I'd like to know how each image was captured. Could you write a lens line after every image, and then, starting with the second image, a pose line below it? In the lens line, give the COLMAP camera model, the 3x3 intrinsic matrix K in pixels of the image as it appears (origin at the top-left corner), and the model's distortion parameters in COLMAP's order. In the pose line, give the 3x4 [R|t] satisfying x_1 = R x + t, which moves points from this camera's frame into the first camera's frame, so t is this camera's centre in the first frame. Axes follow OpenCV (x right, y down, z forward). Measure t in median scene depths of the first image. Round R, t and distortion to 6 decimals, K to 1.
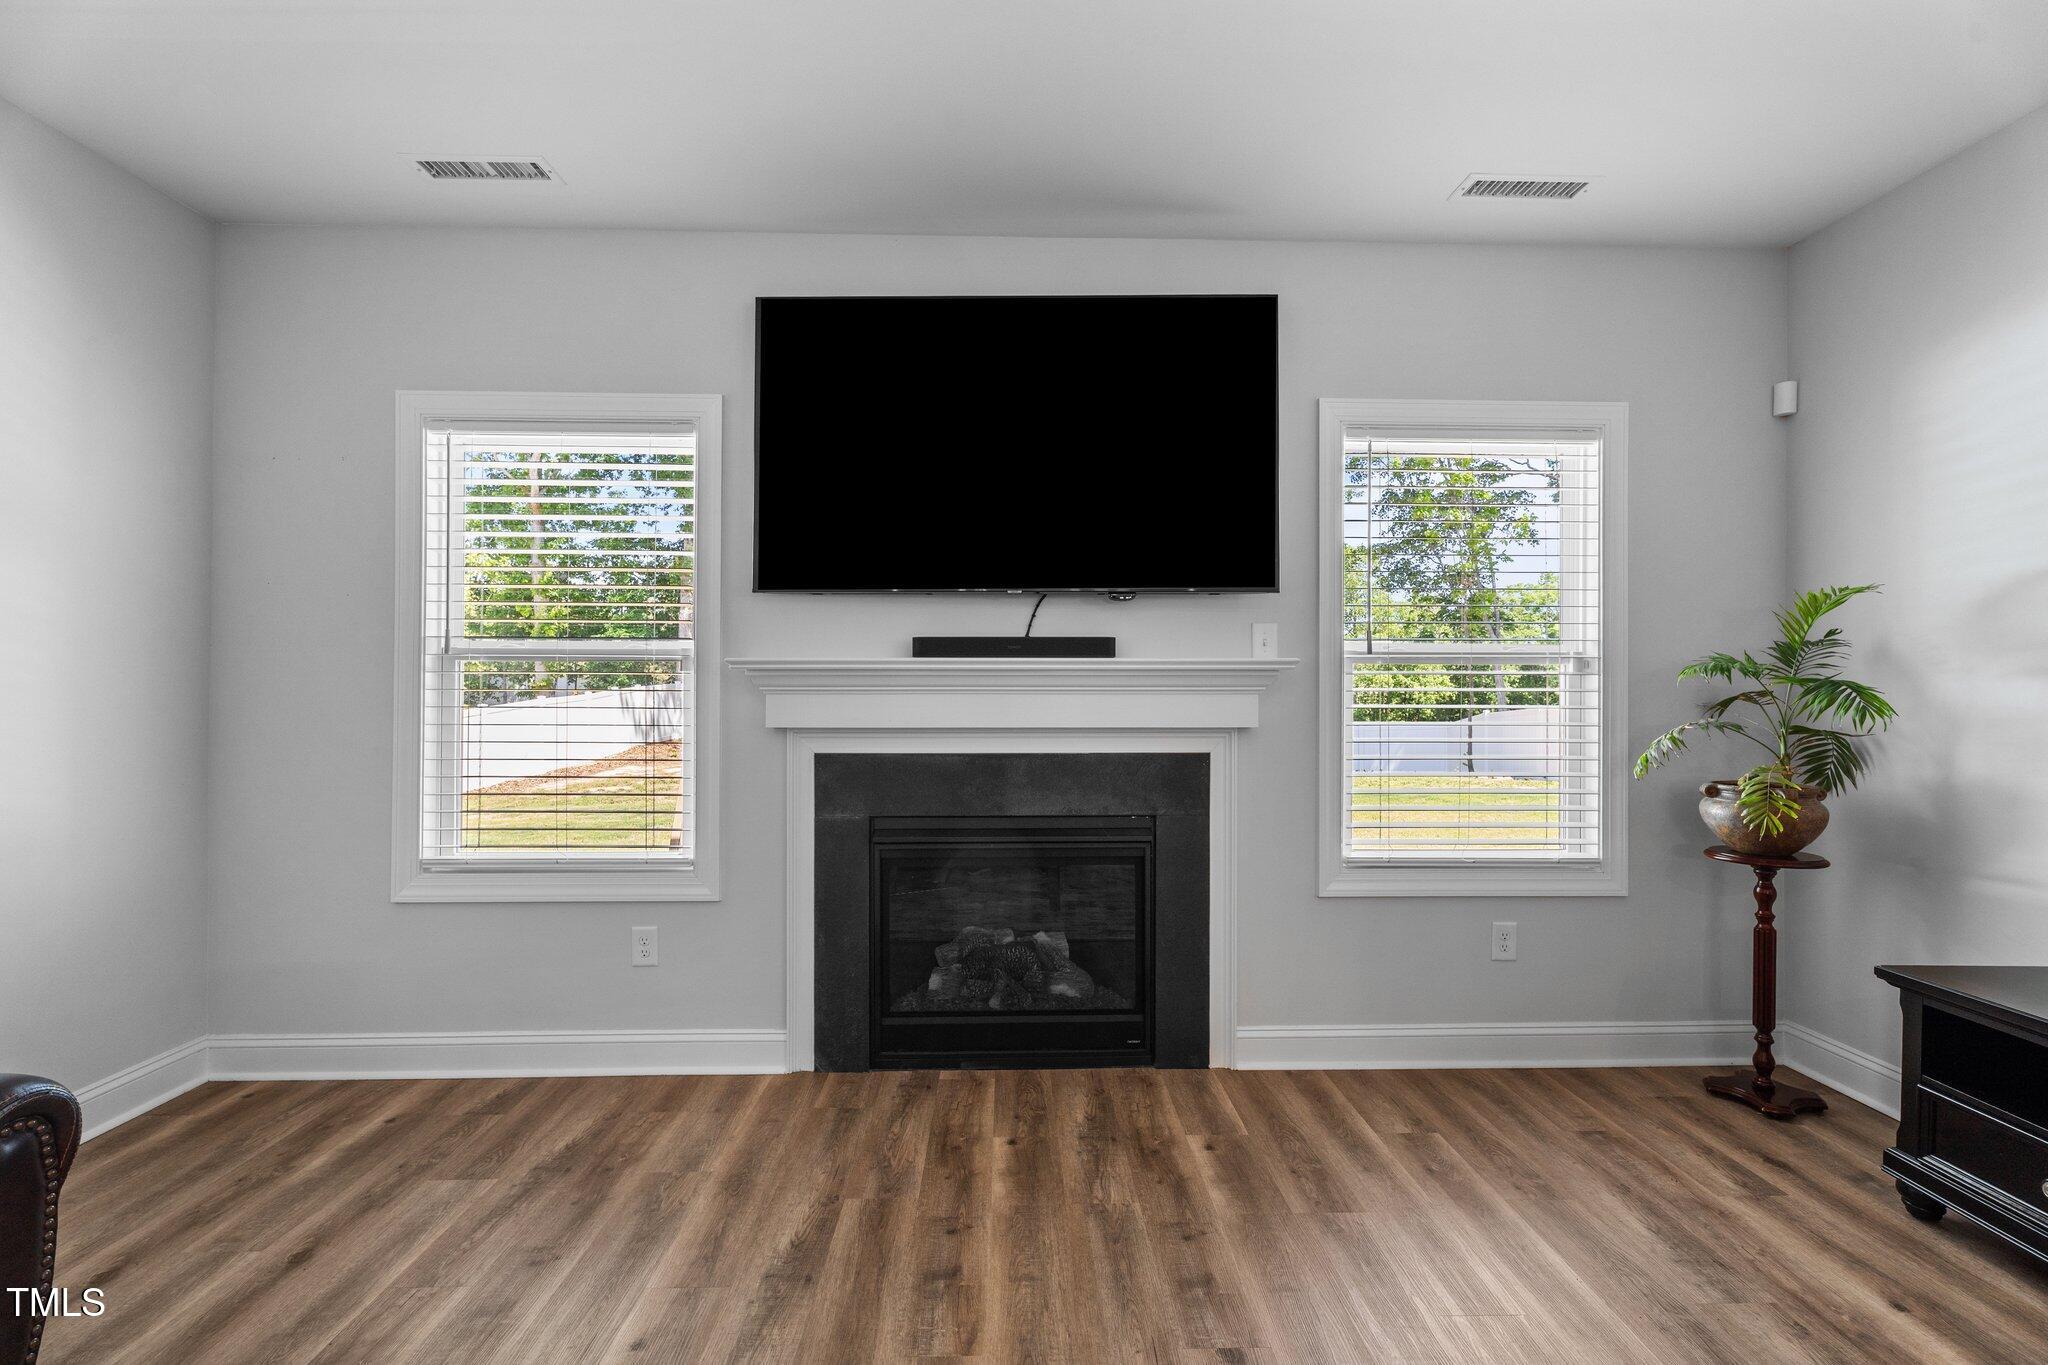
lens RADIAL K [[915.2, 0, 1028.2], [0, 915.2, 693.9], [0, 0, 1]] dist [-0.001904, 0.002615]
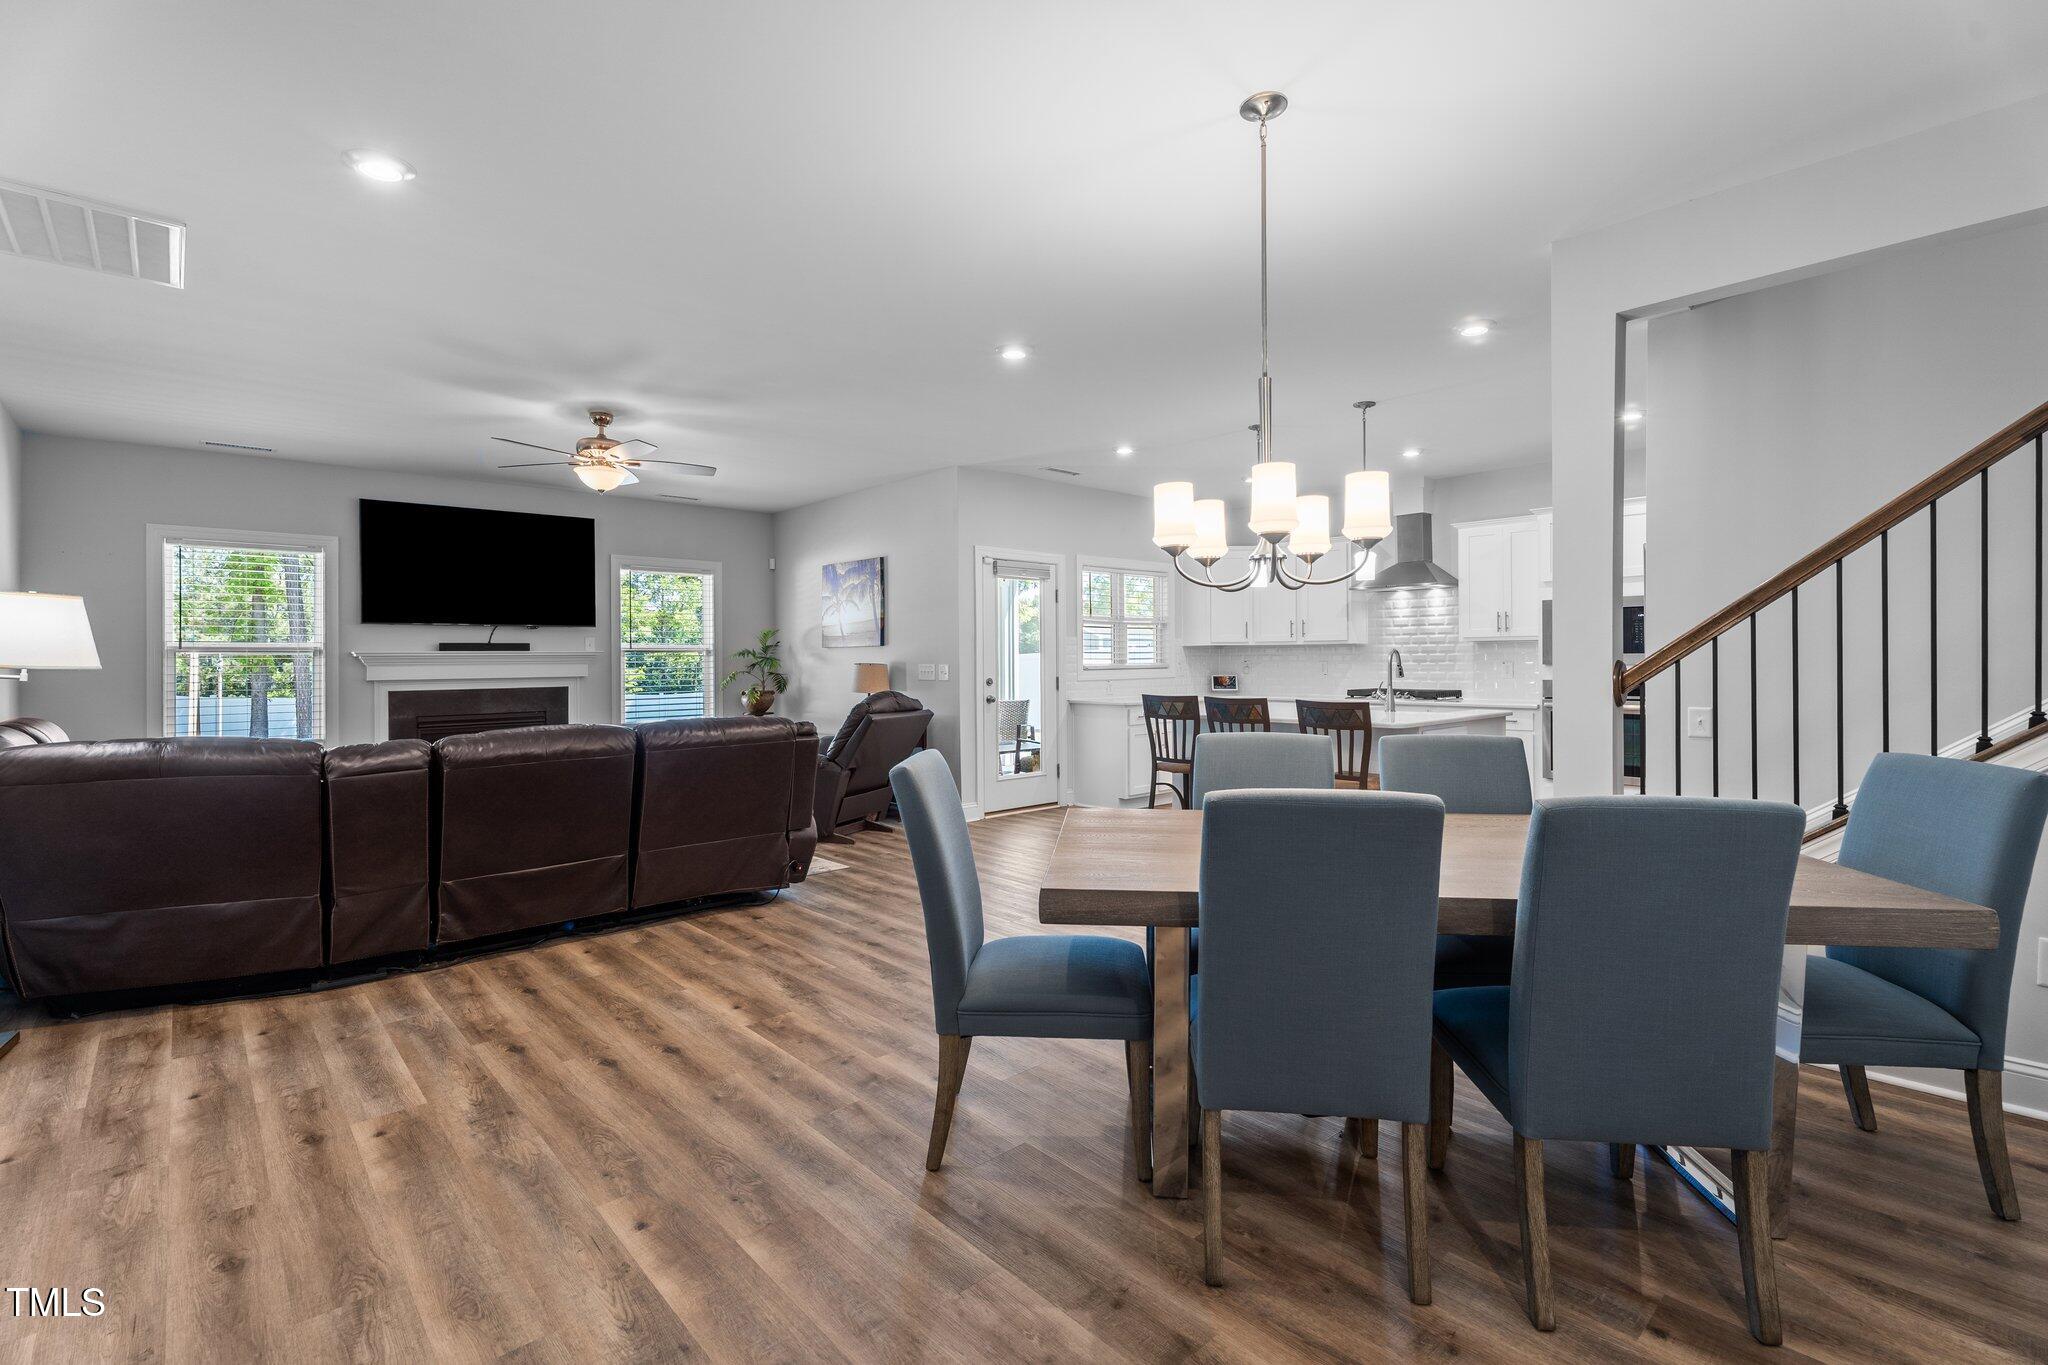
lens RADIAL K [[915.2, 0, 1024.3], [0, 915.2, 663.0], [0, 0, 1]] dist [-0.001904, 0.002615]
pose [[0.753677, -0.009510, 0.657177, -0.552534], [0.015154, 0.999881, -0.002910, 0.023686], [-0.657071, 0.012152, 0.753731, -1.881151]]
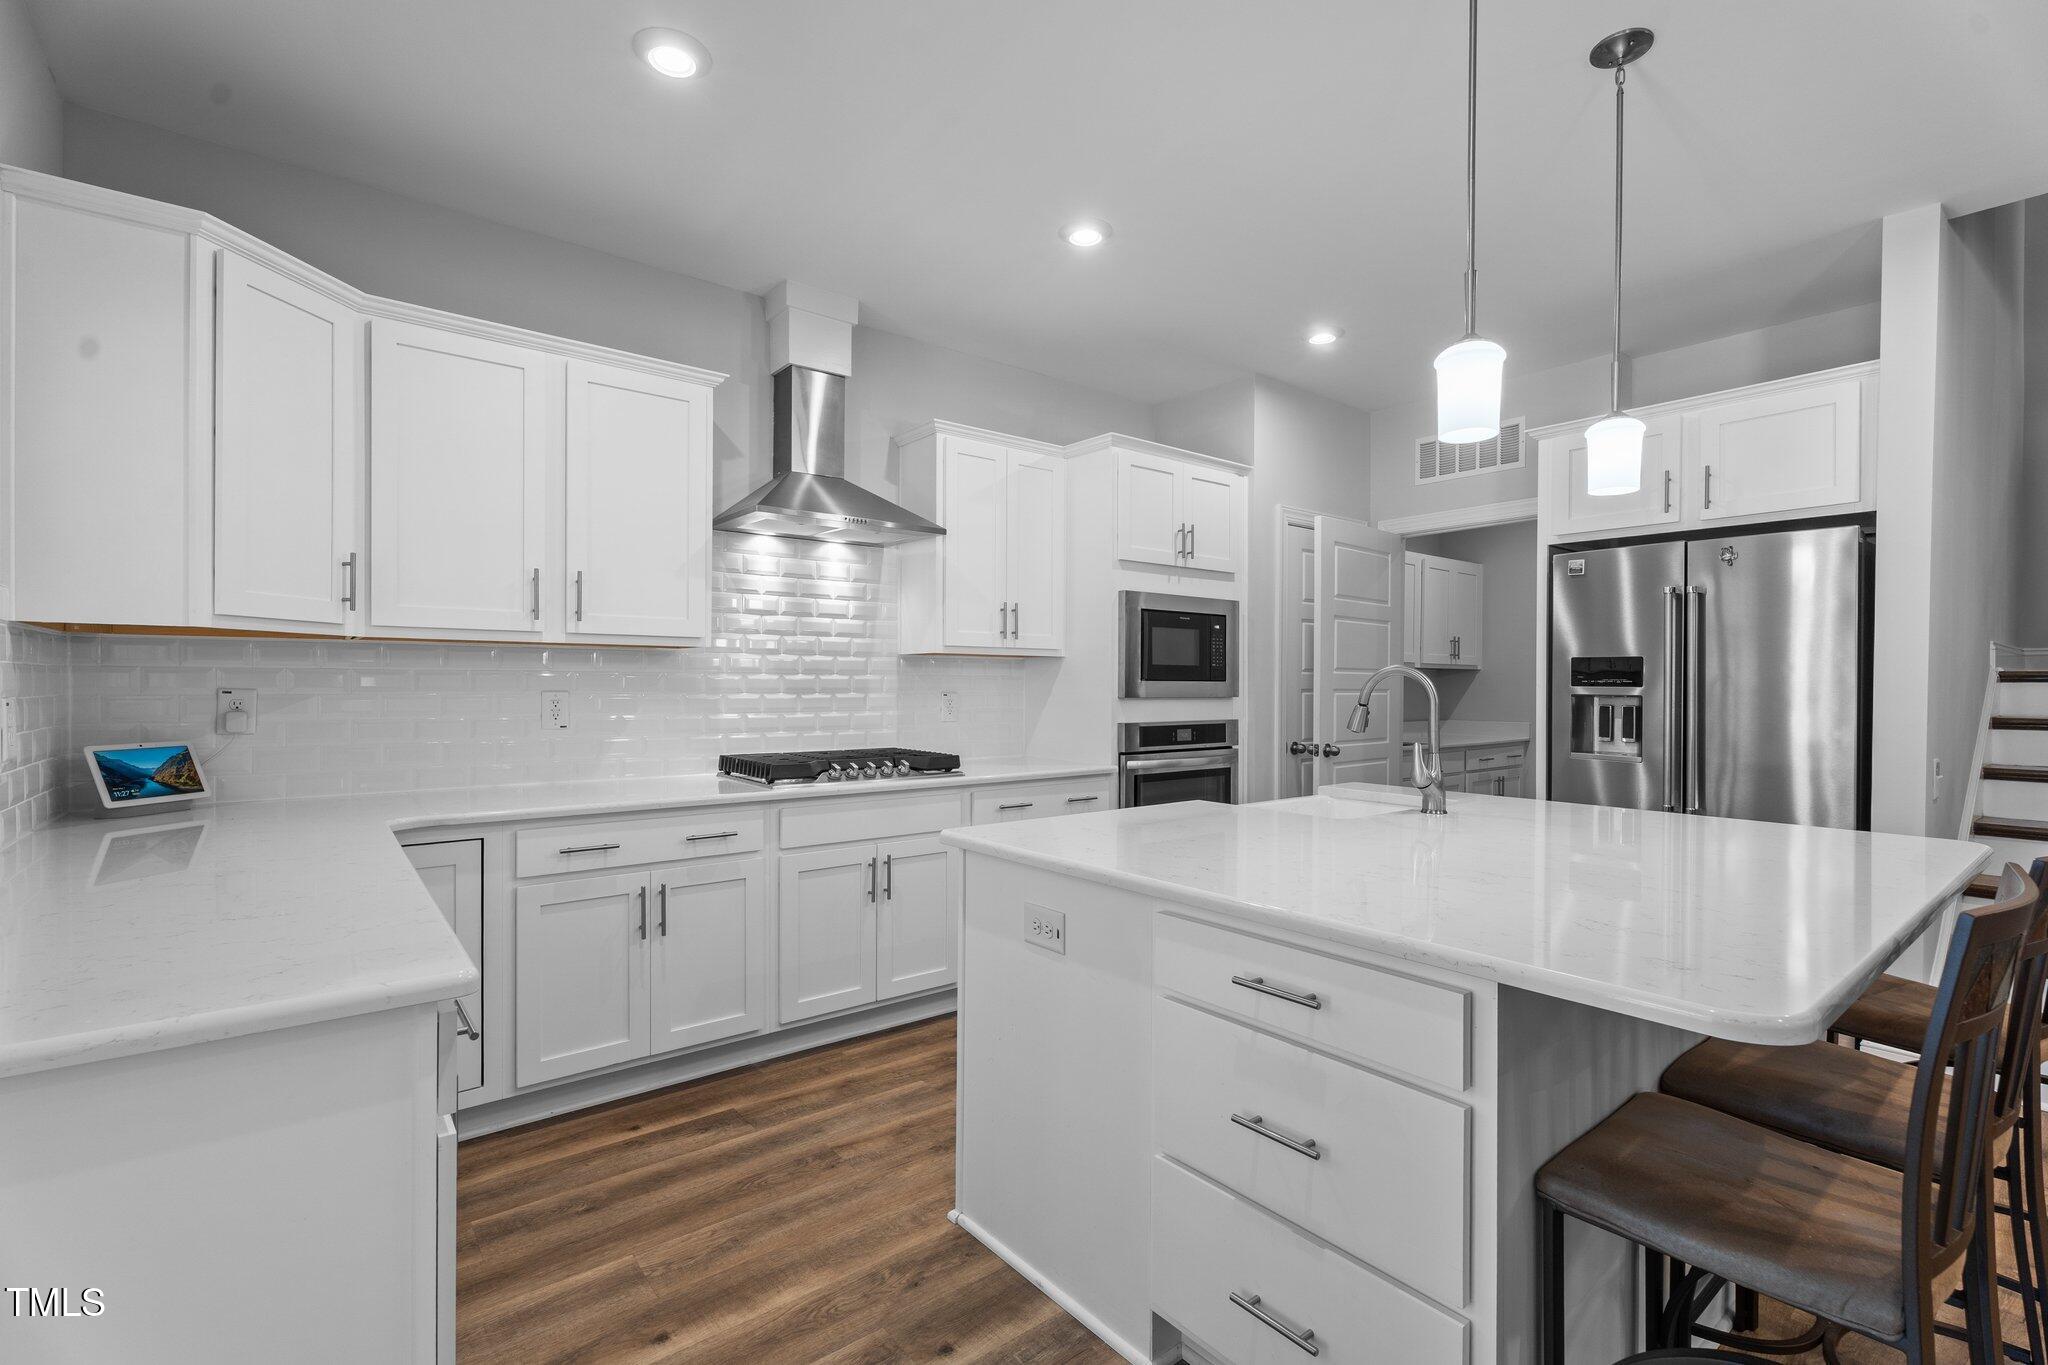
lens RADIAL K [[915.2, 0, 1028.9], [0, 915.2, 683.0], [0, 0, 1]] dist [-0.001904, 0.002615]
pose [[-0.603385, -0.008069, 0.797409, 0.856053], [0.001713, 0.999933, 0.011415, 0.003398], [-0.797448, 0.008254, -0.603331, -0.150615]]
